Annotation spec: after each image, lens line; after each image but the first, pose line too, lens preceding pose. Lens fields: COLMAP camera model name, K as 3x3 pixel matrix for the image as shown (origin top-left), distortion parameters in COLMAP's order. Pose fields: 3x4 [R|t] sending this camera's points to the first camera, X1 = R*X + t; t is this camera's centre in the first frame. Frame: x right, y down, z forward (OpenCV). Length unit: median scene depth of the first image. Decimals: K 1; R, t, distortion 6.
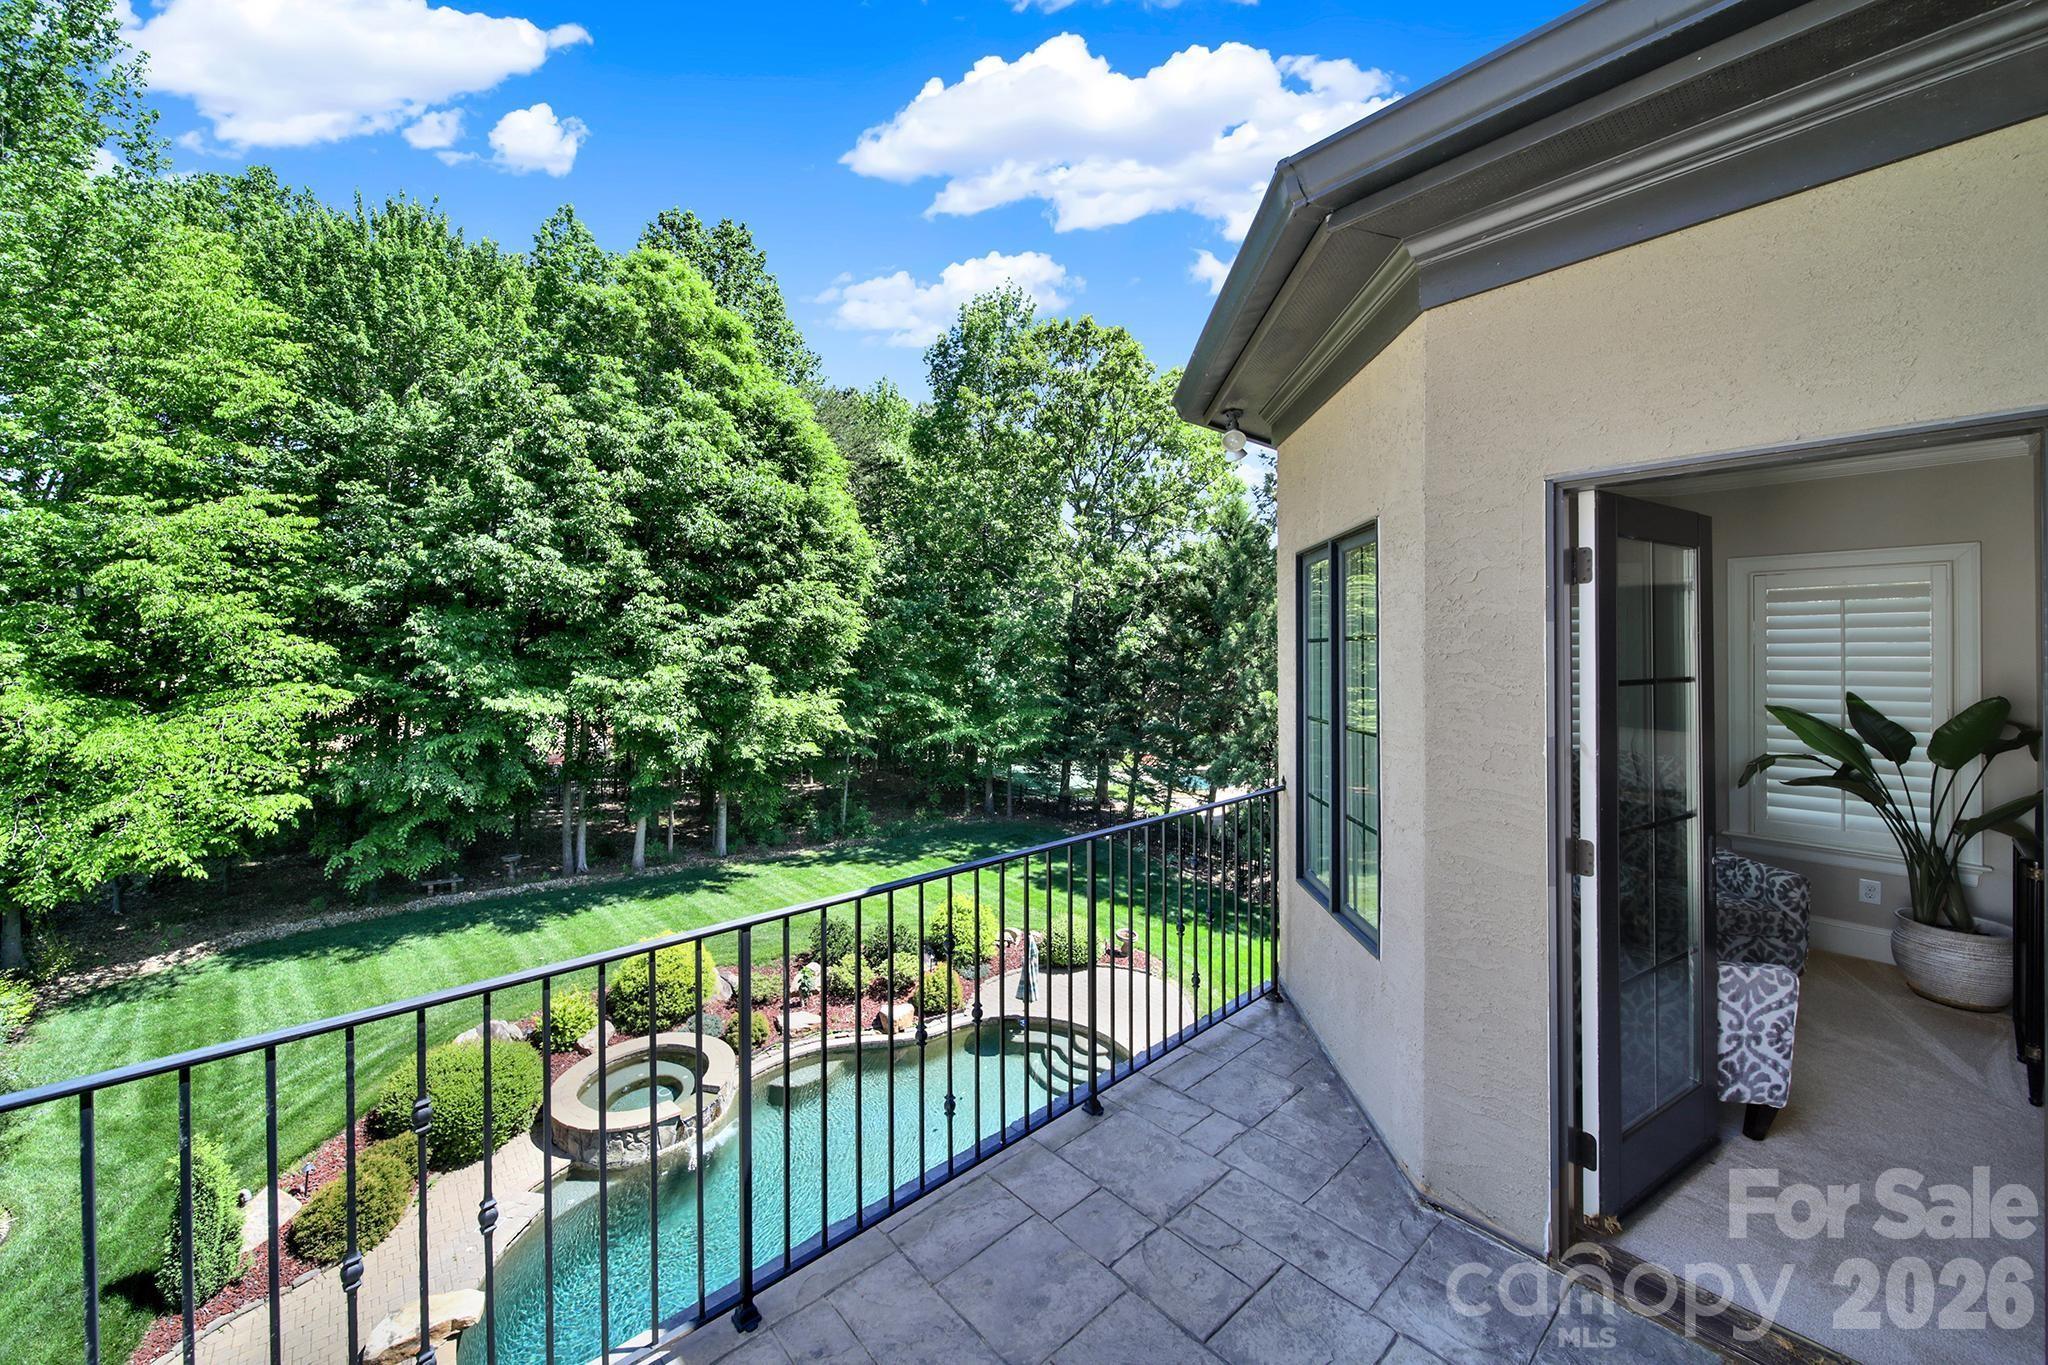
lens RADIAL K [[766.8, 0, 1013.7], [0, 766.8, 643.7], [0, 0, 1]] dist [-0.009964, 0.000019]
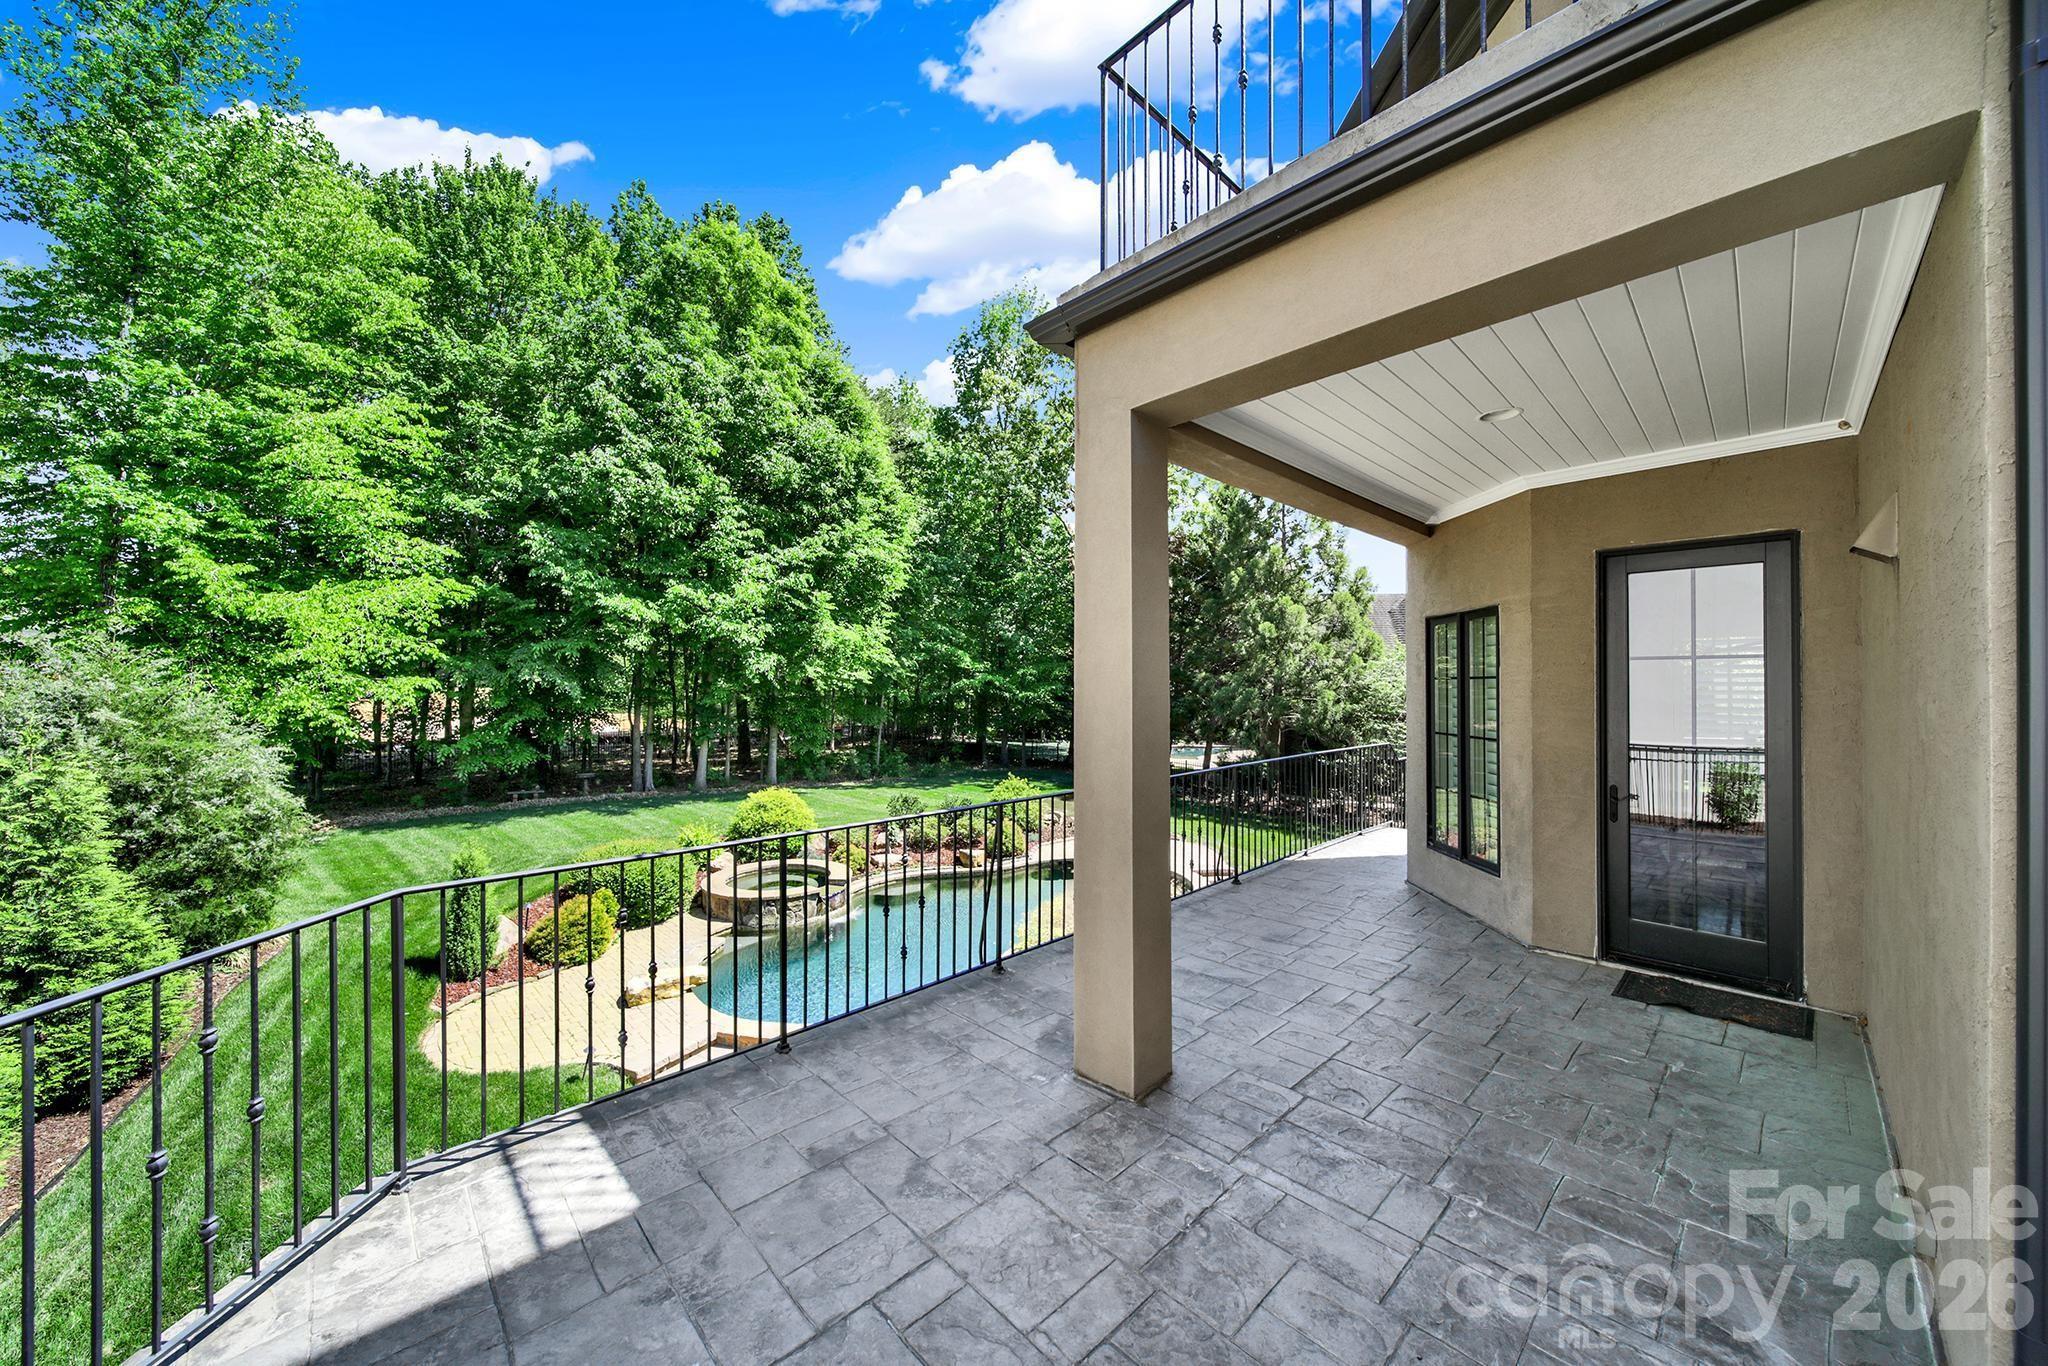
lens RADIAL K [[745.8, 0, 1024.0], [0, 745.8, 683.0], [0, 0, 1]] dist [-0.007989, -0.000100]
pose [[0.998299, 0.000285, 0.058304, -0.115872], [-0.000215, 0.999999, -0.001200, 0.181169], [-0.058305, 0.001185, 0.998298, -0.116983]]
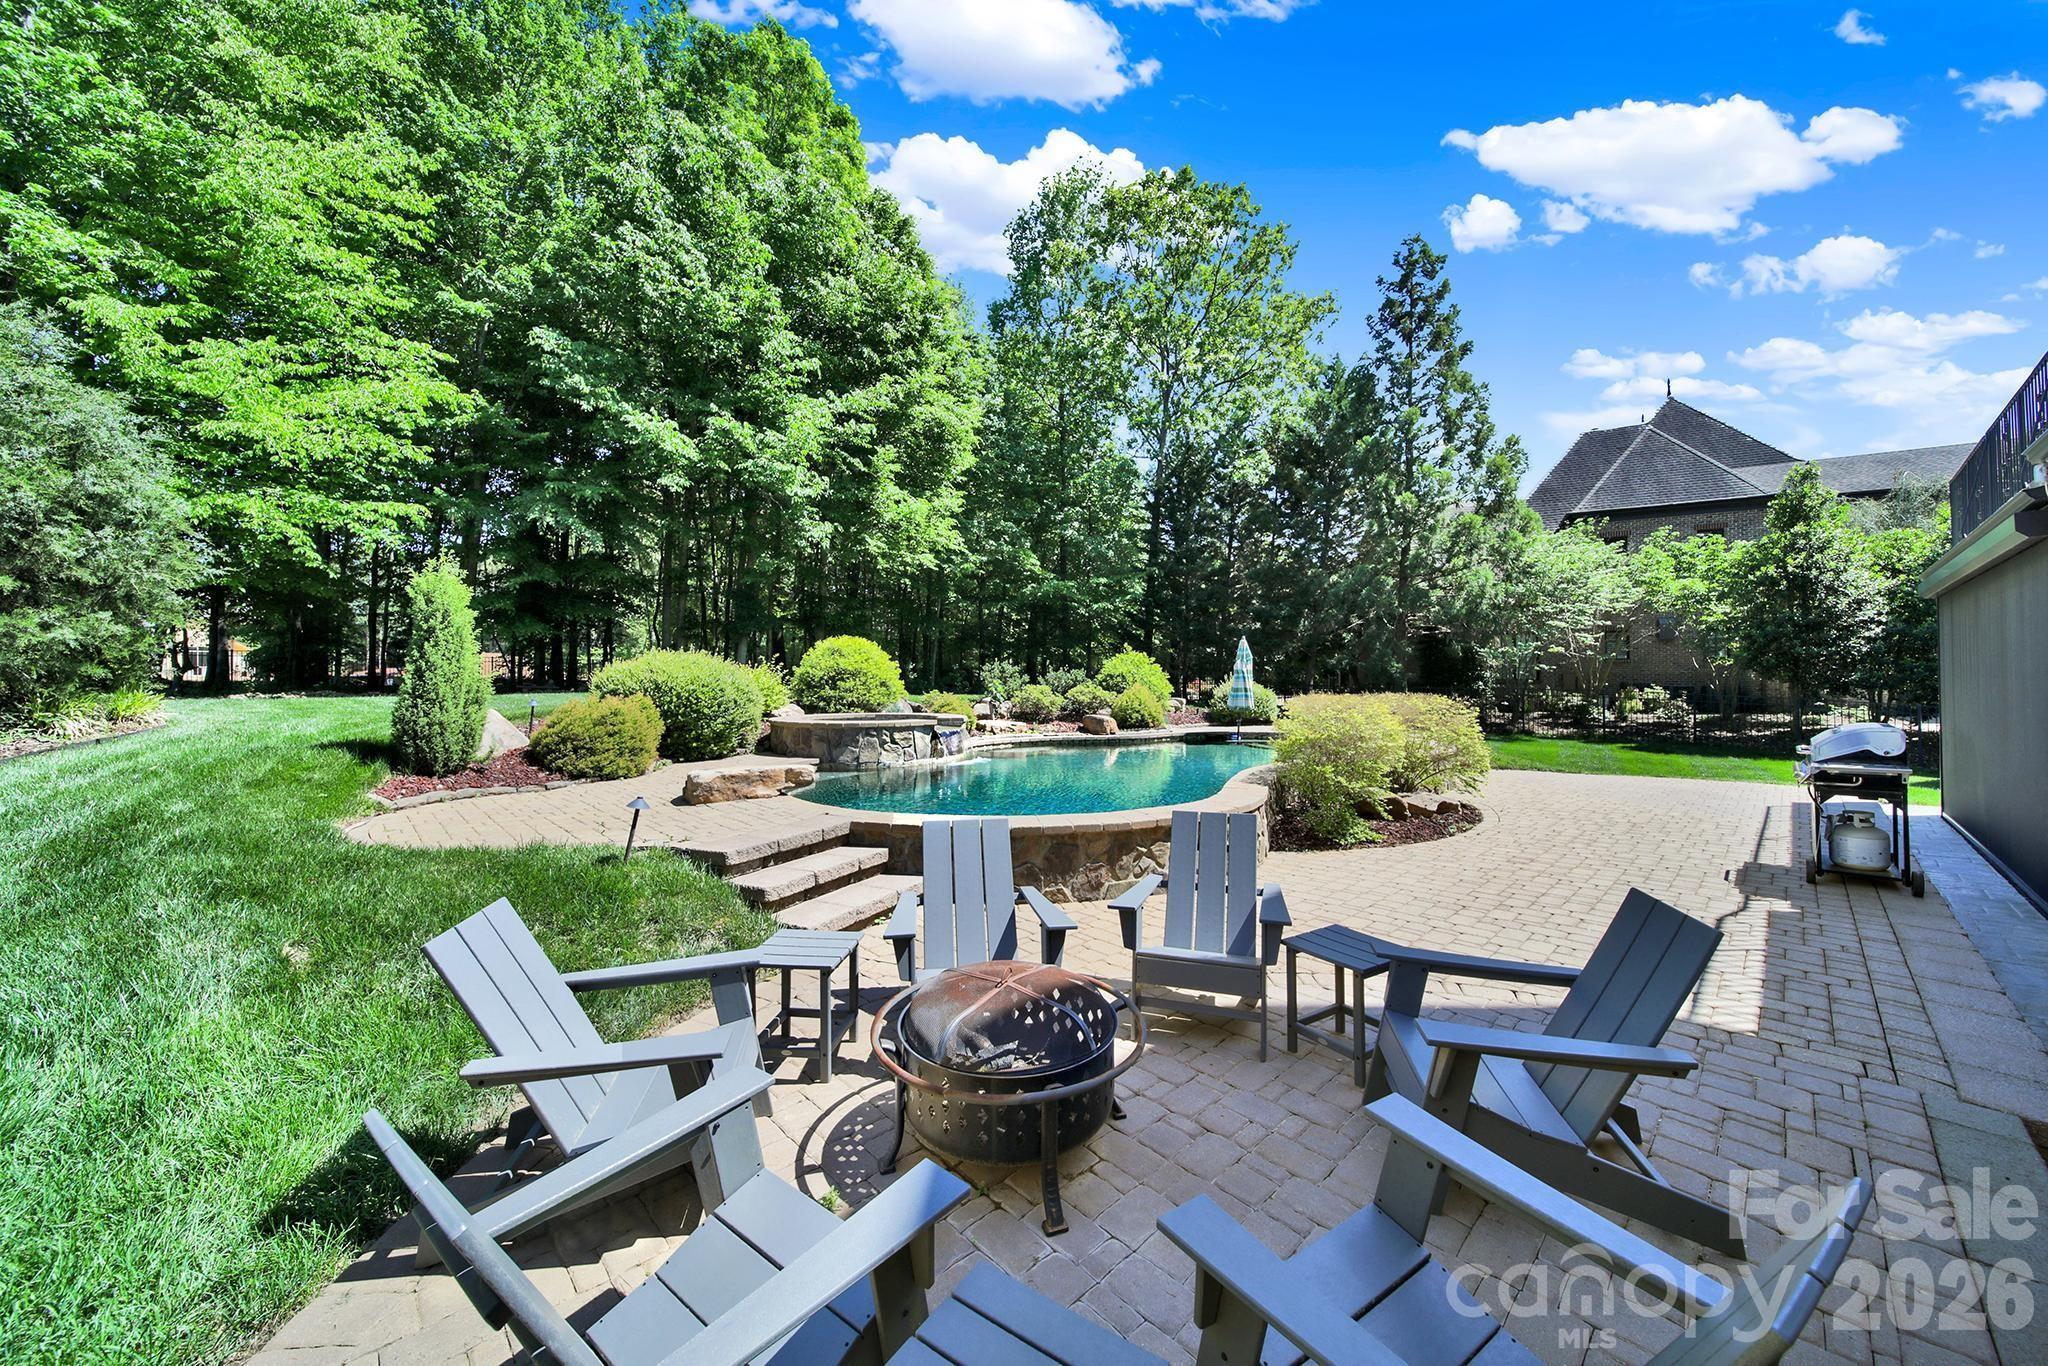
lens RADIAL K [[734.4, 0, 1015.8], [0, 734.4, 679.7], [0, 0, 1]] dist [0.000401, -0.003952]
pose [[0.999204, -0.000952, 0.039886, -0.236172], [0.001199, 0.999980, -0.006164, 0.357001], [-0.039880, 0.006207, 0.999185, 0.099730]]
